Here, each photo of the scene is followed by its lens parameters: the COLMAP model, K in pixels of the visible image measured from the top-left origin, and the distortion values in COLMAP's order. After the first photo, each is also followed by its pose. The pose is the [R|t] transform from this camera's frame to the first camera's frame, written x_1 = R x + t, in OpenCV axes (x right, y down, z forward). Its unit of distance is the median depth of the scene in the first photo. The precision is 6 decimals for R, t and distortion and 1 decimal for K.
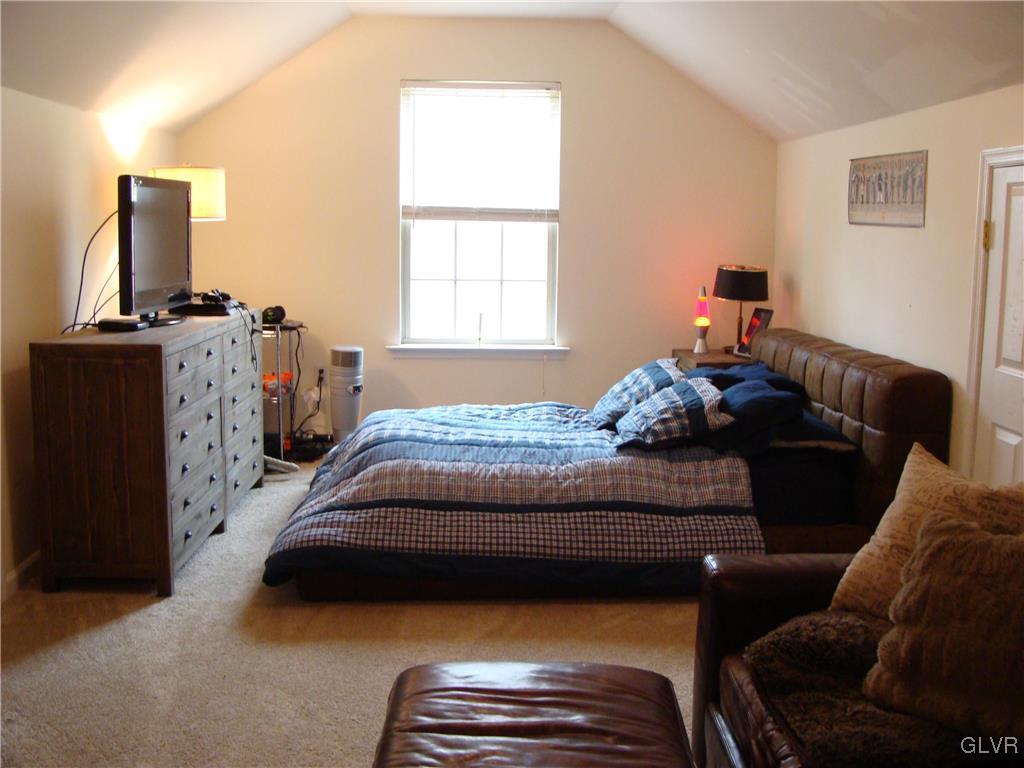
lens RADIAL K [[1156.2, 0, 516.7], [0, 1156.2, 389.2], [0, 0, 1]] dist [-0.145833, 0.000000]
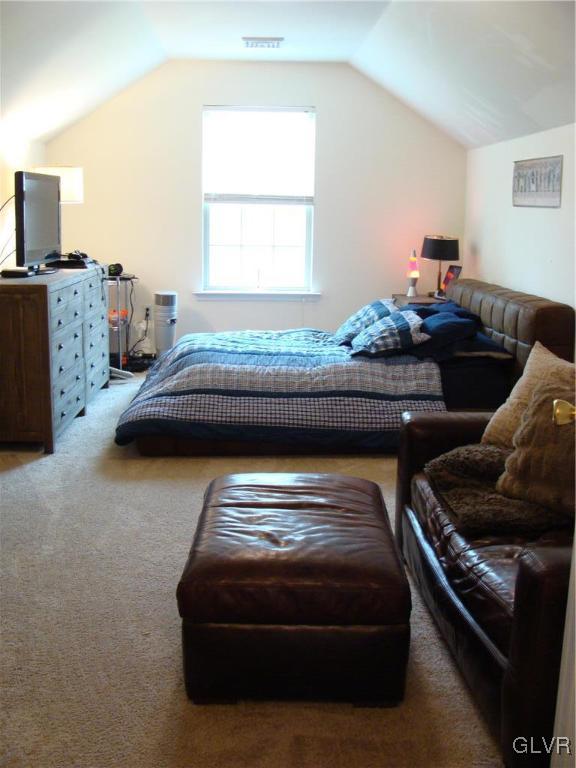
lens RADIAL K [[867.2, 0, 283.4], [0, 867.2, 377.9], [0, 0, 1]] dist [-0.145833, 0.000000]
pose [[0.999999, 0.001378, -0.000429, -0.000043], [-0.001355, 0.998775, 0.049456, 0.024802], [0.000497, -0.049456, 0.998776, -0.119230]]
